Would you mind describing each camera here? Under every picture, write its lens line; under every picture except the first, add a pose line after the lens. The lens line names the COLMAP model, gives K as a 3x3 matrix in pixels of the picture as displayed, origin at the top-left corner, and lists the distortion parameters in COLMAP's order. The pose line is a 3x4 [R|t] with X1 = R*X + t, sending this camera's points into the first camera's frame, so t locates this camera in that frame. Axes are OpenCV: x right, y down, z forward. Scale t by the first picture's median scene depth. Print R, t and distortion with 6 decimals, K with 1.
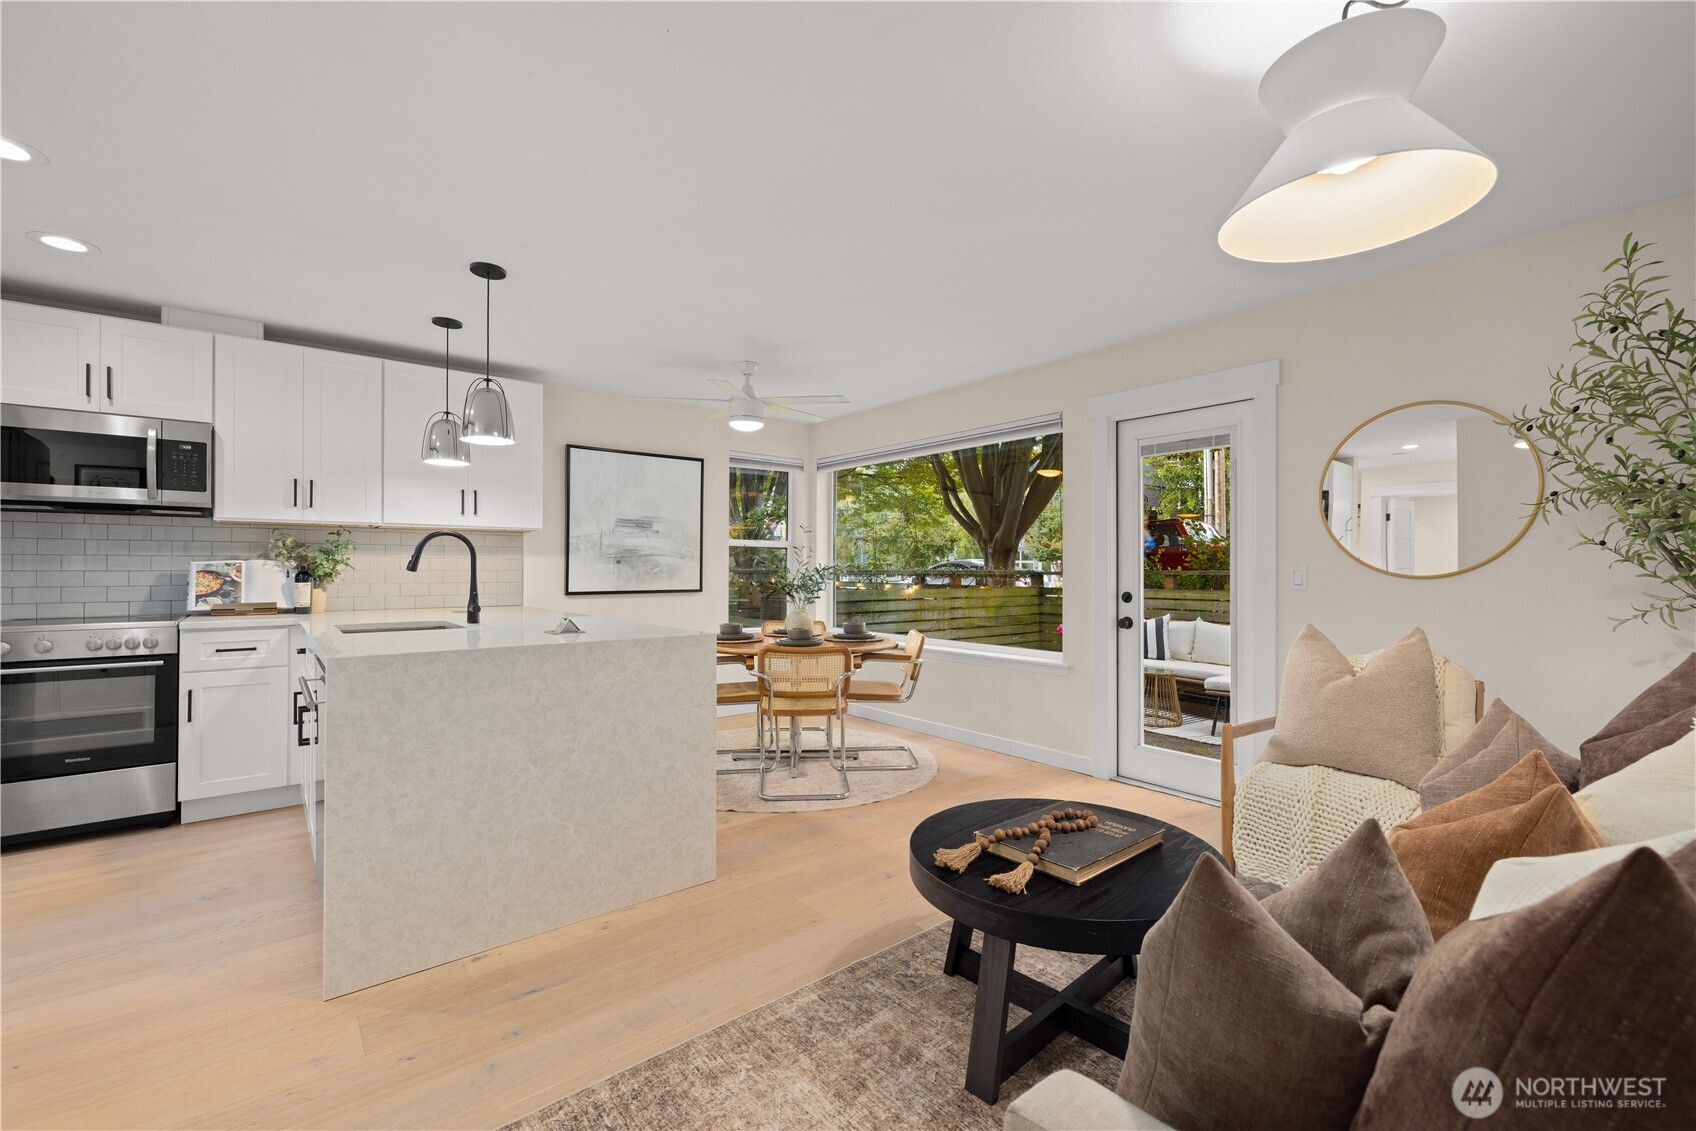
lens RADIAL K [[702.6, 0, 848.0], [0, 702.6, 565.5], [0, 0, 1]] dist [-0.000803, -0.000037]
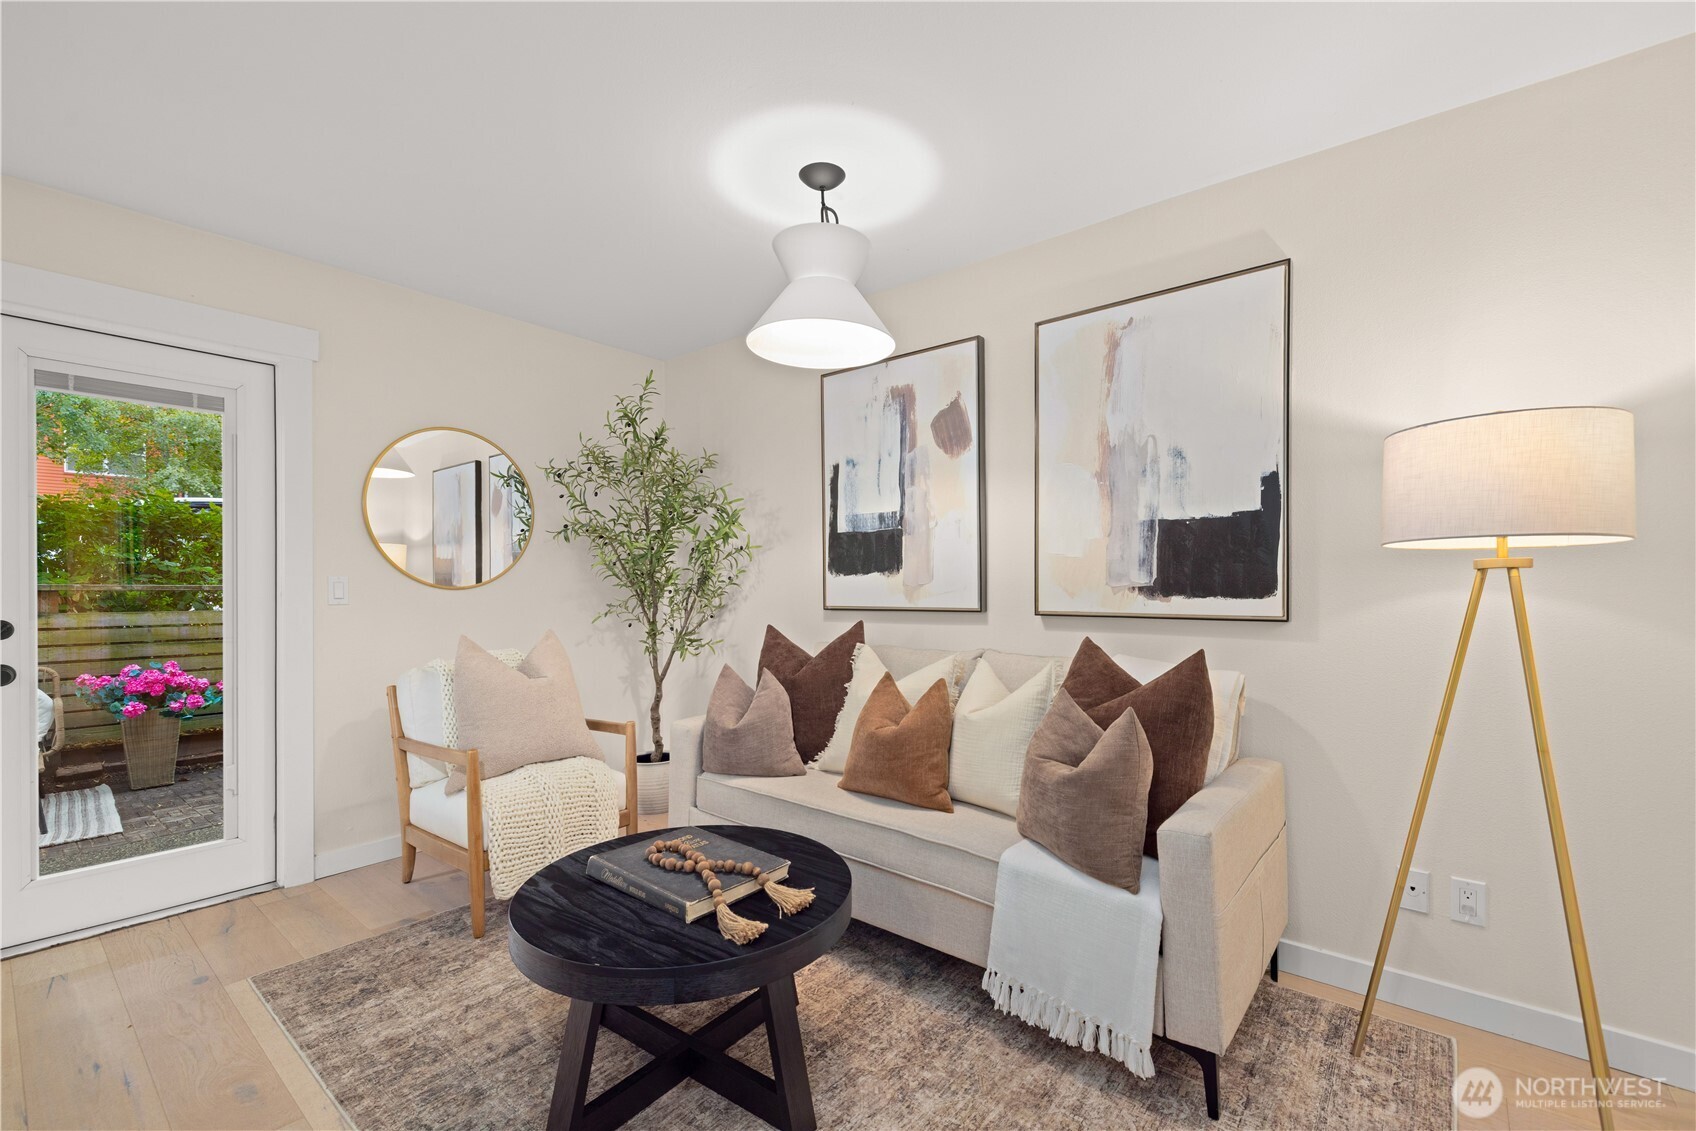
lens RADIAL K [[718.1, 0, 852.8], [0, 718.1, 592.2], [0, 0, 1]] dist [-0.000045, 0.000175]
pose [[-0.199548, -0.012725, 0.979805, -0.244891], [-0.005963, 0.999913, 0.011772, 0.003292], [-0.979870, -0.003493, -0.199606, 0.362359]]
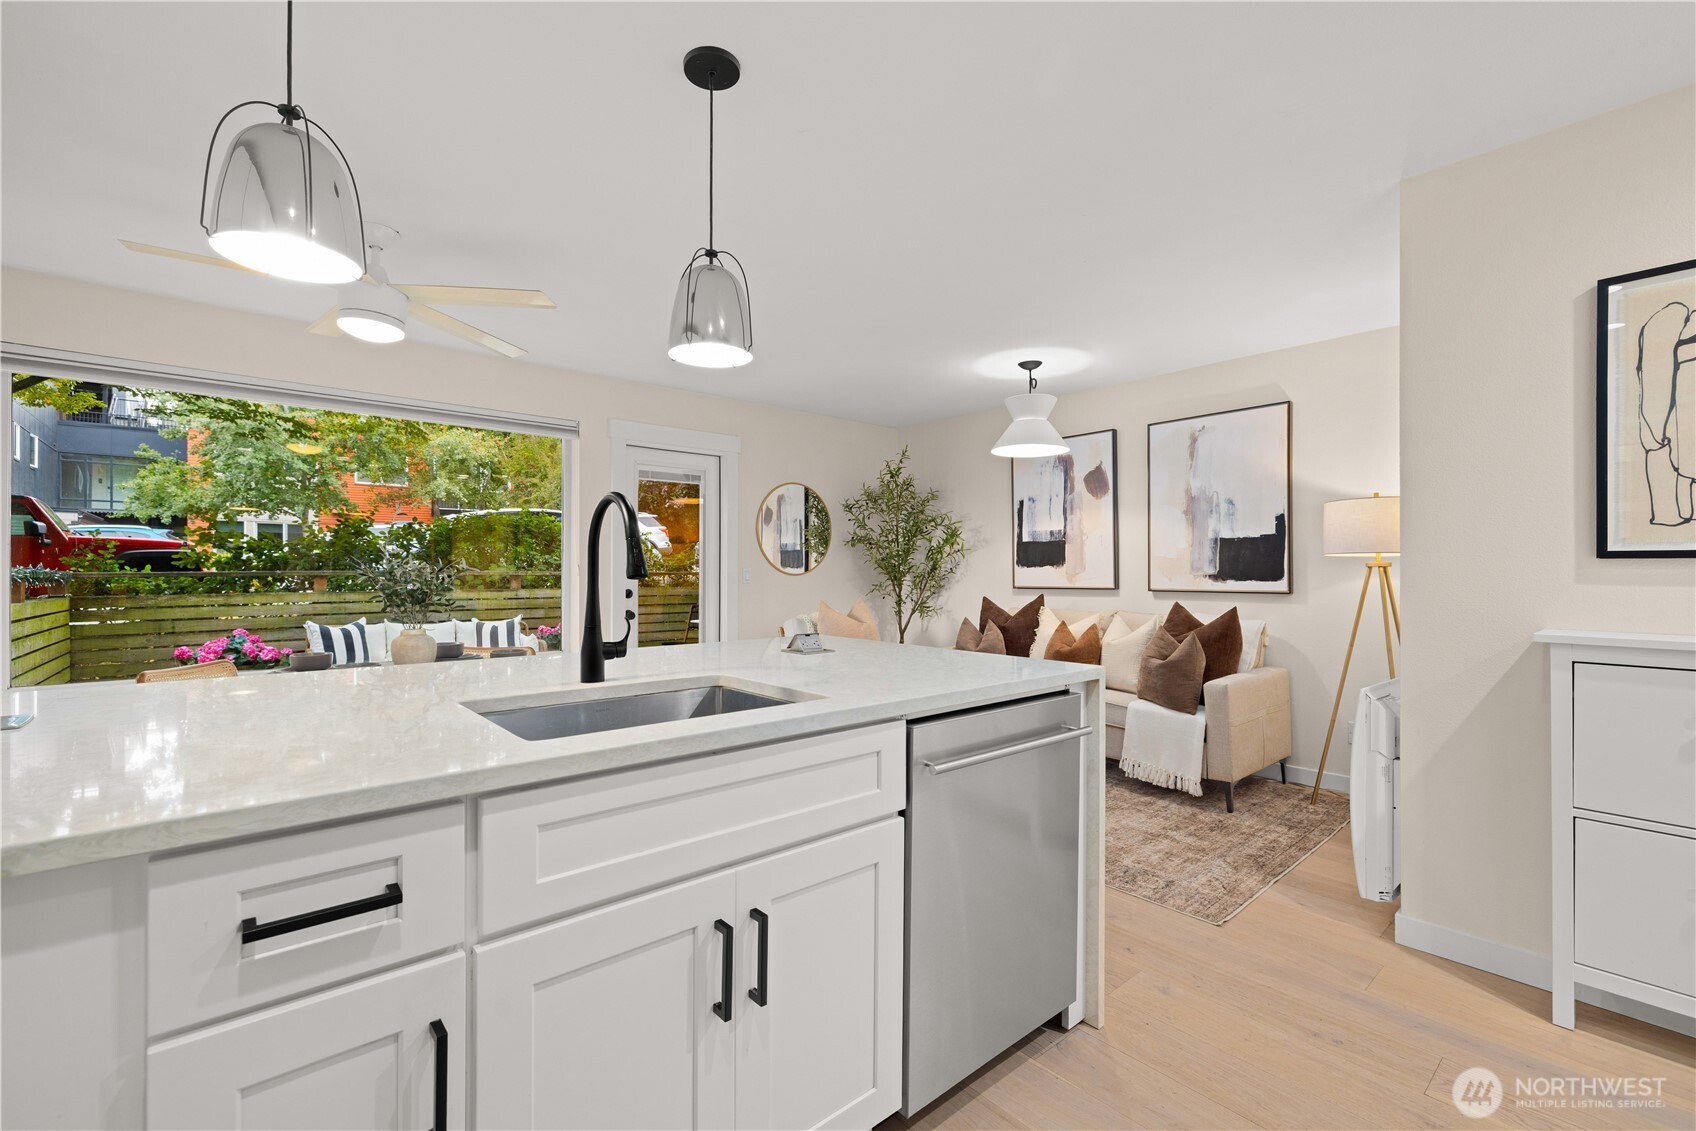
lens RADIAL K [[707.6, 0, 834.2], [0, 707.6, 565.4], [0, 0, 1]] dist [-0.000265, -0.000010]
pose [[-0.013074, 0.006269, 0.999895, -0.667152], [-0.007920, 0.999948, -0.006373, 0.001581], [-0.999883, -0.008002, -0.013024, 0.545118]]
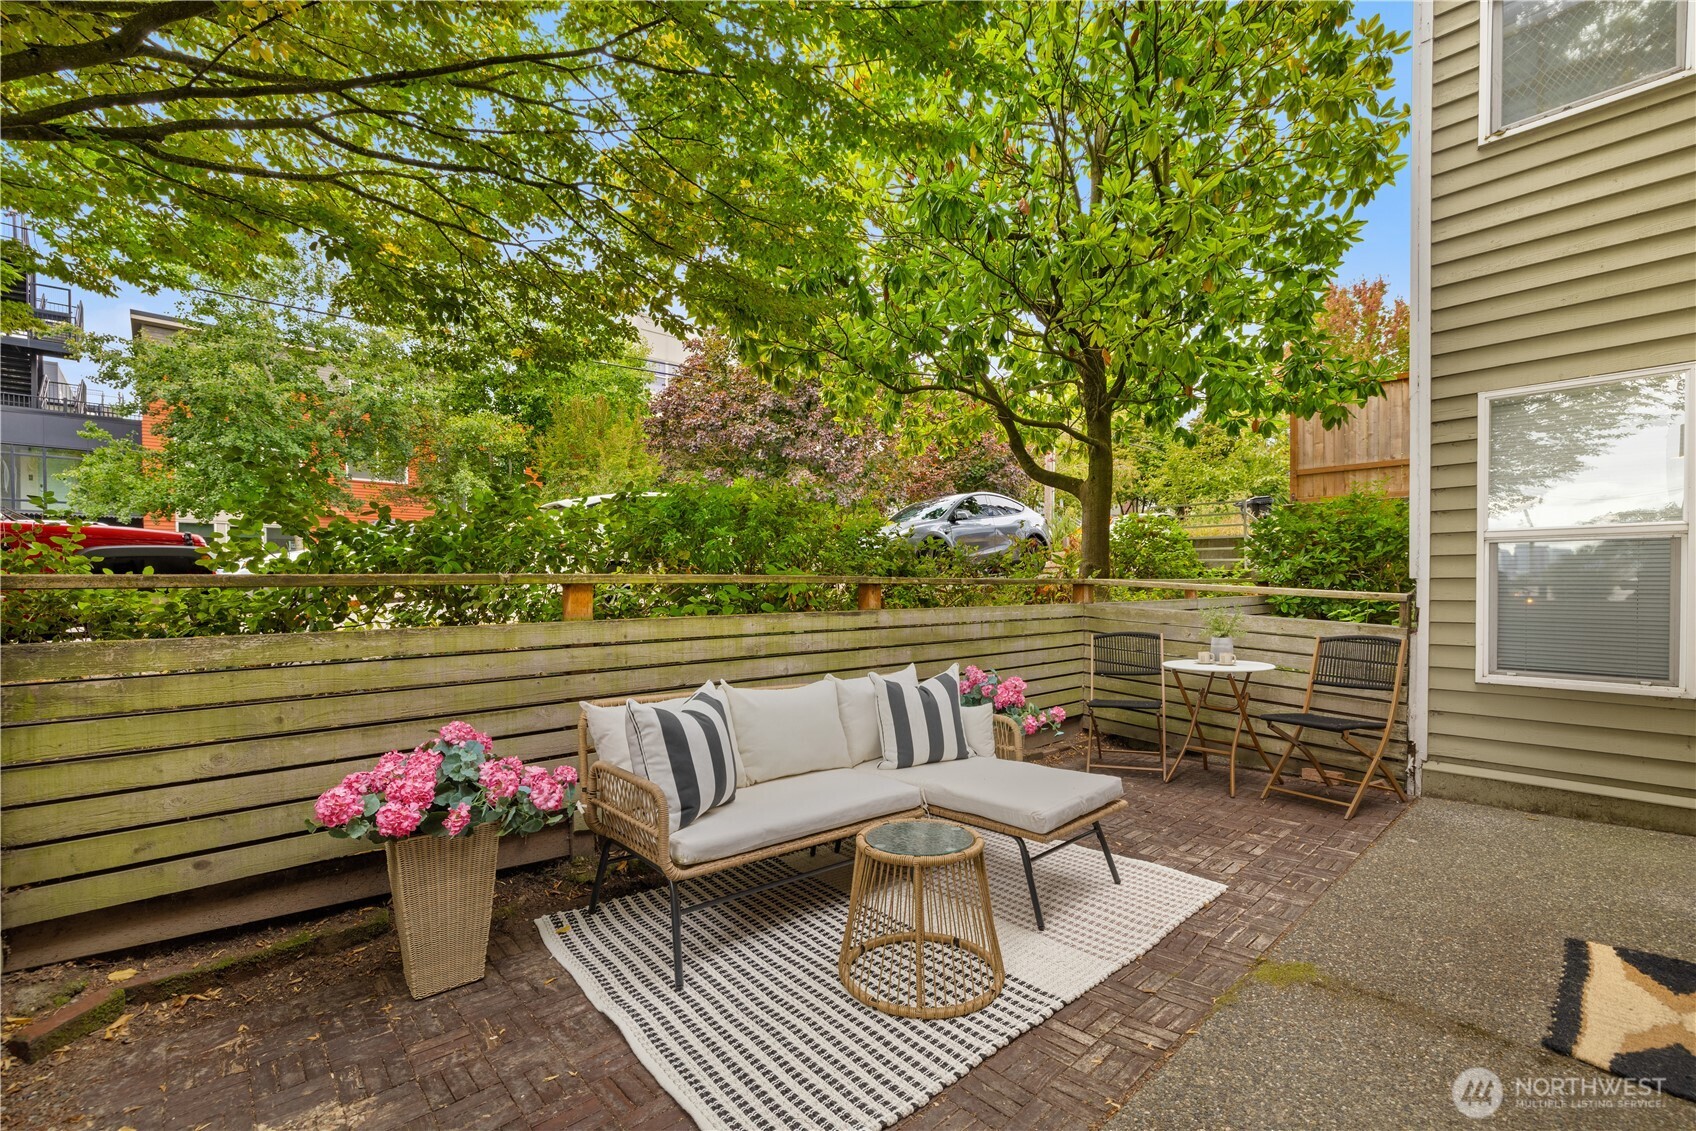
lens RADIAL K [[718.1, 0, 852.8], [0, 718.1, 592.2], [0, 0, 1]] dist [-0.000045, 0.000175]
pose [[-0.061558, -0.016127, 0.997973, 0.063870], [-0.006710, 0.999854, 0.015743, 0.013796], [-0.998081, -0.005727, -0.061657, 1.310179]]
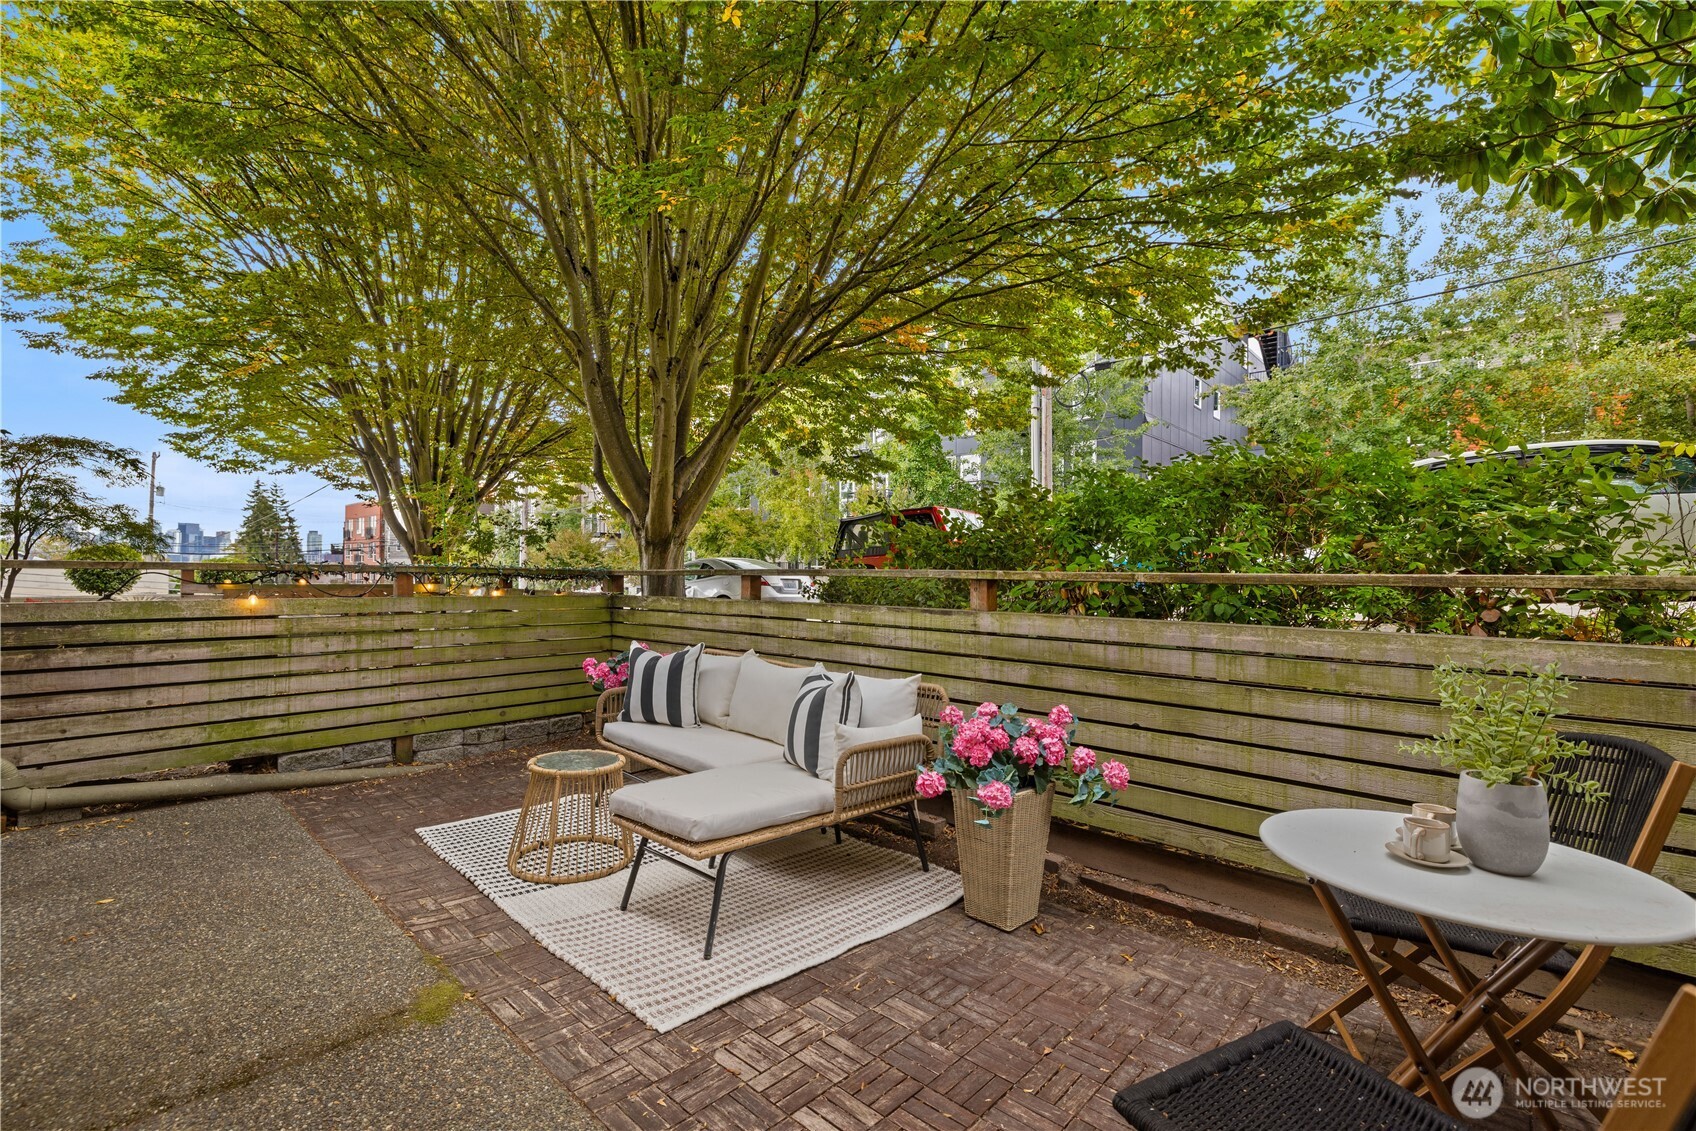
lens RADIAL K [[743.5, 0, 848.0], [0, 743.5, 565.5], [0, 0, 1]] dist [-0.000085, 0.000112]
pose [[0.990135, 0.011851, 0.139617, 0.679942], [-0.011130, 0.999920, -0.005941, 0.009662], [-0.139676, 0.004328, 0.990188, 0.536653]]
